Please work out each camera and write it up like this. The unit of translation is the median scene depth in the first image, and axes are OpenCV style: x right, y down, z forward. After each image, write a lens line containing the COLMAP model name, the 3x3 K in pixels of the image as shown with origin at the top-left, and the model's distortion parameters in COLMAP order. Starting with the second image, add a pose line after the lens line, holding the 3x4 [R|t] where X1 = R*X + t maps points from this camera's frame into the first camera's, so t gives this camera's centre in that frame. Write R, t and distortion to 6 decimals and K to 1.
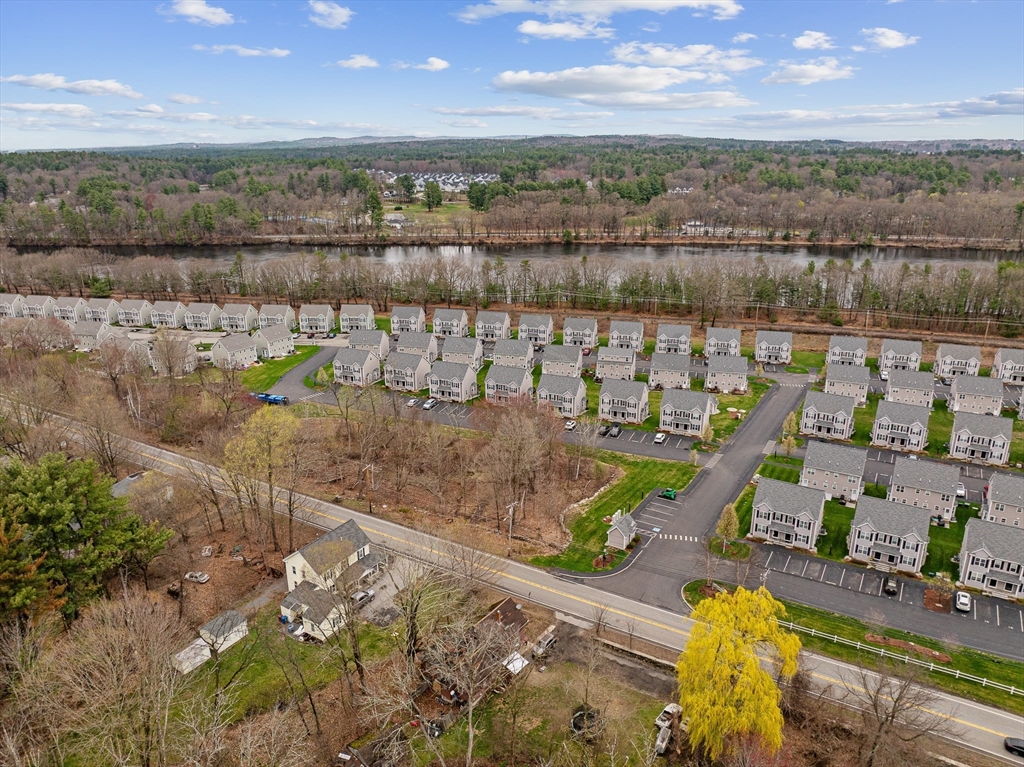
lens RADIAL K [[721.4, 0, 515.6], [0, 721.4, 380.1], [0, 0, 1]] dist [-0.039874, 0.004776]
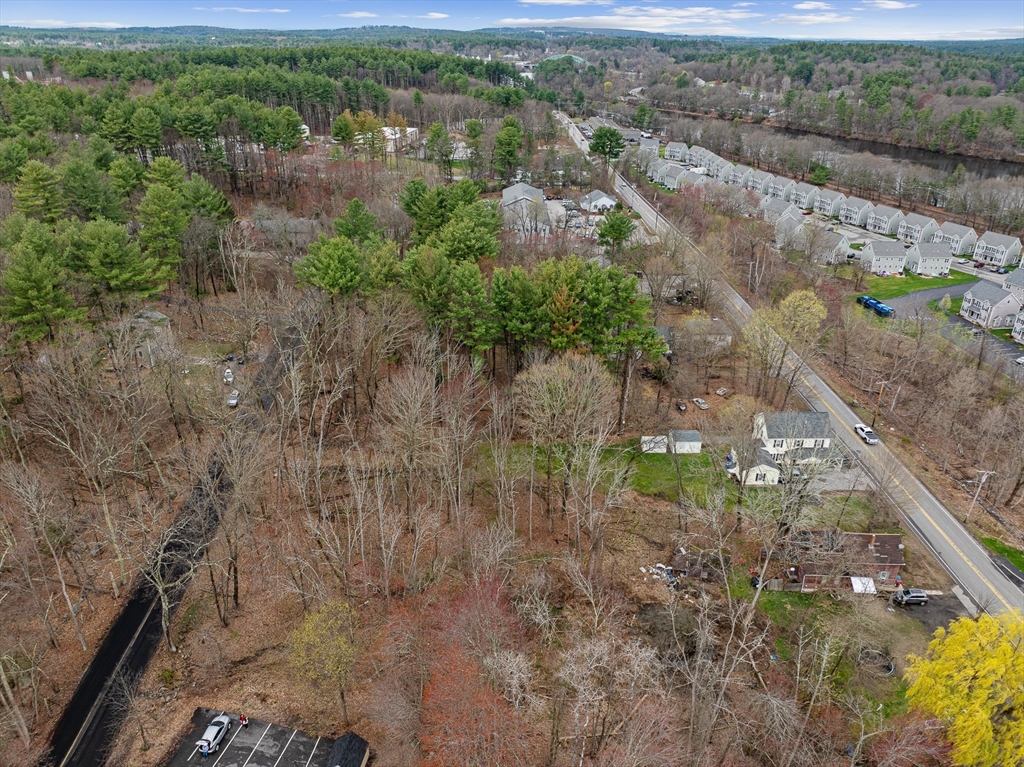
lens RADIAL K [[724.9, 0, 515.4], [0, 724.9, 374.5], [0, 0, 1]] dist [-0.048676, 0.017794]
pose [[0.537650, 0.371794, -0.756771, 0.126205], [-0.276401, 0.925654, 0.258395, -0.003348], [0.796577, 0.070246, 0.600442, -0.008947]]
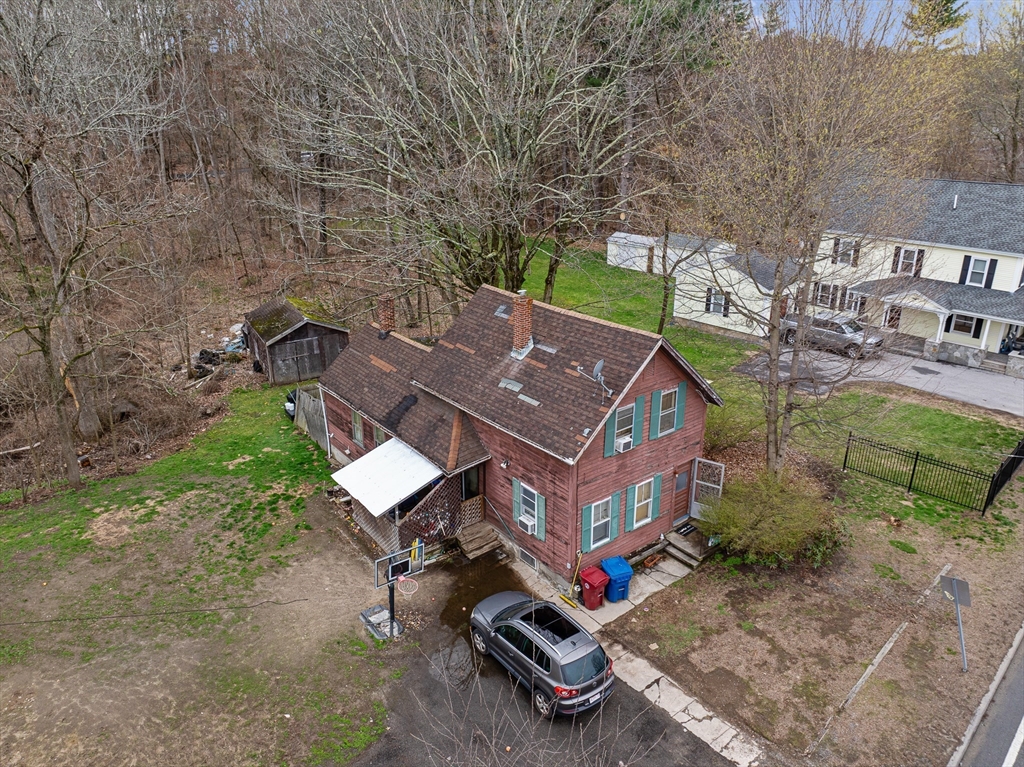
lens RADIAL K [[724.9, 0, 515.4], [0, 724.9, 374.5], [0, 0, 1]] dist [-0.048676, 0.017794]
pose [[-0.257493, 0.342656, -0.903484, 0.060033], [-0.304582, 0.858565, 0.412426, 0.083088], [0.917021, 0.381382, -0.116708, 0.338154]]
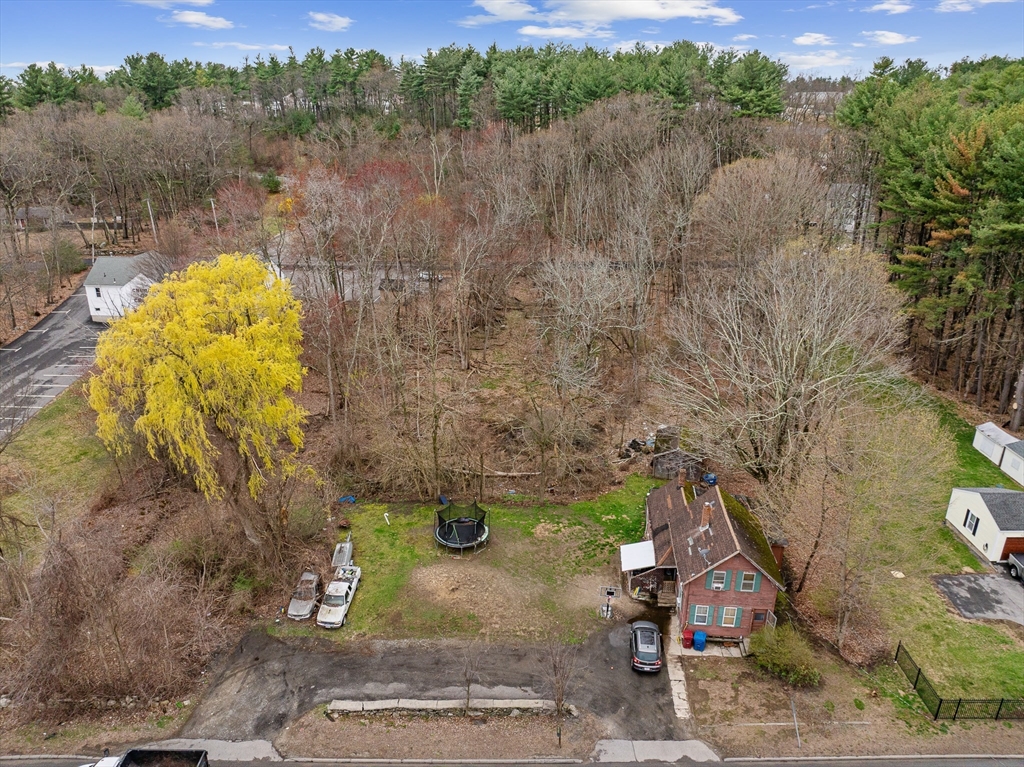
lens RADIAL K [[721.4, 0, 515.6], [0, 721.4, 380.1], [0, 0, 1]] dist [-0.039874, 0.004776]
pose [[-0.852395, 0.184488, -0.489272, 0.100445], [-0.169868, 0.787245, 0.592782, -0.002330], [0.494538, 0.588396, -0.639705, 0.391453]]
